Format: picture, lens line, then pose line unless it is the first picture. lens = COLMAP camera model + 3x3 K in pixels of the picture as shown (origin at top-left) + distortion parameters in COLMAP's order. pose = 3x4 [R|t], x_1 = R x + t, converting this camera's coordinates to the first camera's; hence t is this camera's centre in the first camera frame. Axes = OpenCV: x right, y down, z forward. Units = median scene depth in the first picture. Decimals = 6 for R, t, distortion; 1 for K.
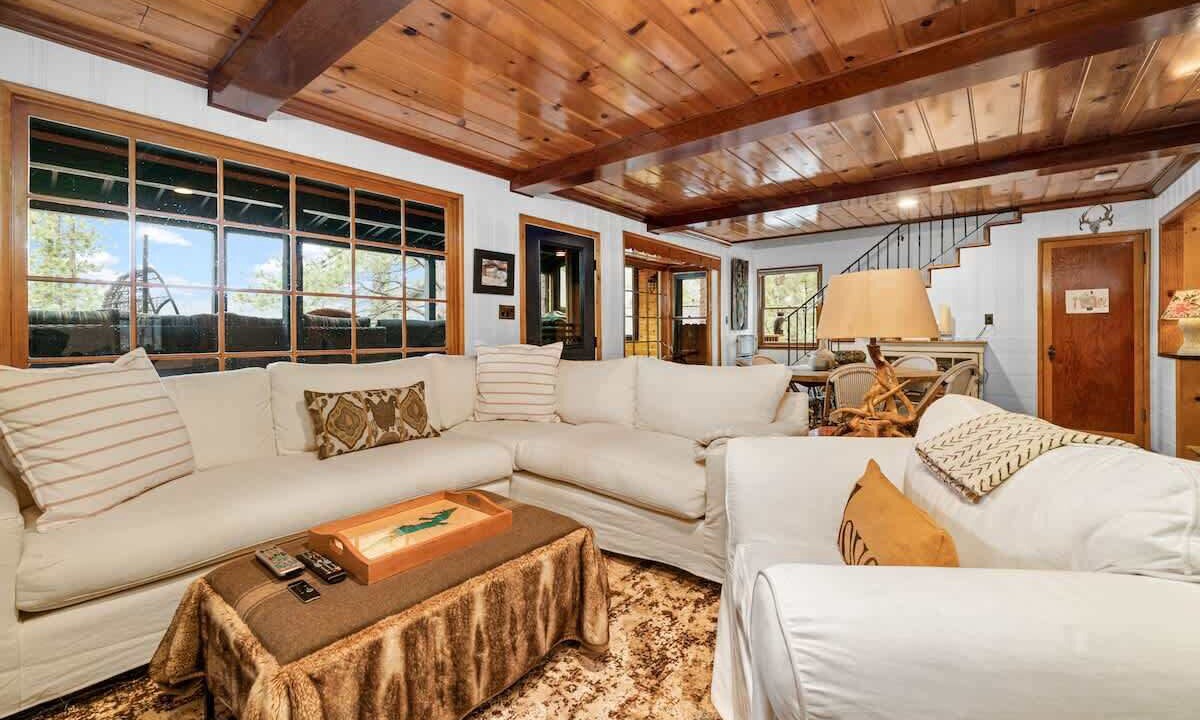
lens RADIAL K [[501.5, 0, 605.1], [0, 501.5, 312.7], [0, 0, 1]] dist [-0.002560, -0.000560]
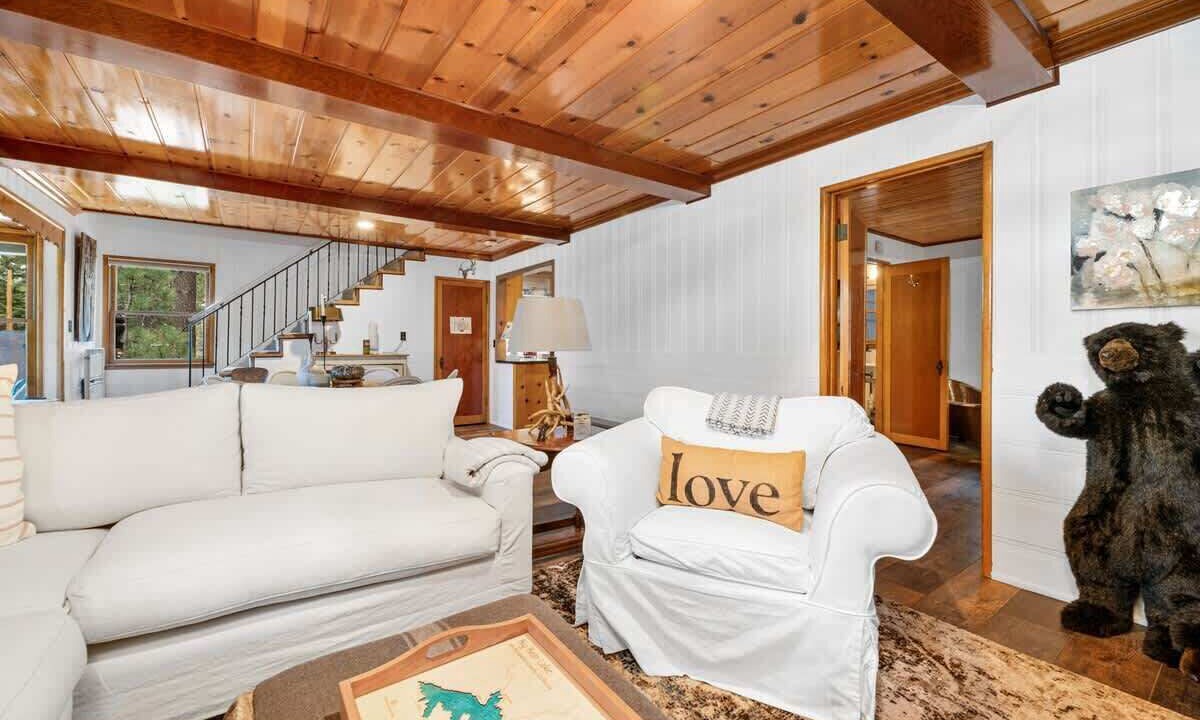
lens RADIAL K [[479.7, 0, 598.1], [0, 479.7, 365.1], [0, 0, 1]] dist [0.000783, 0.000081]
pose [[0.267728, -0.033814, 0.962901, -0.260484], [-0.043610, 0.997934, 0.047170, 0.008666], [-0.962507, -0.054621, 0.265700, 0.254640]]
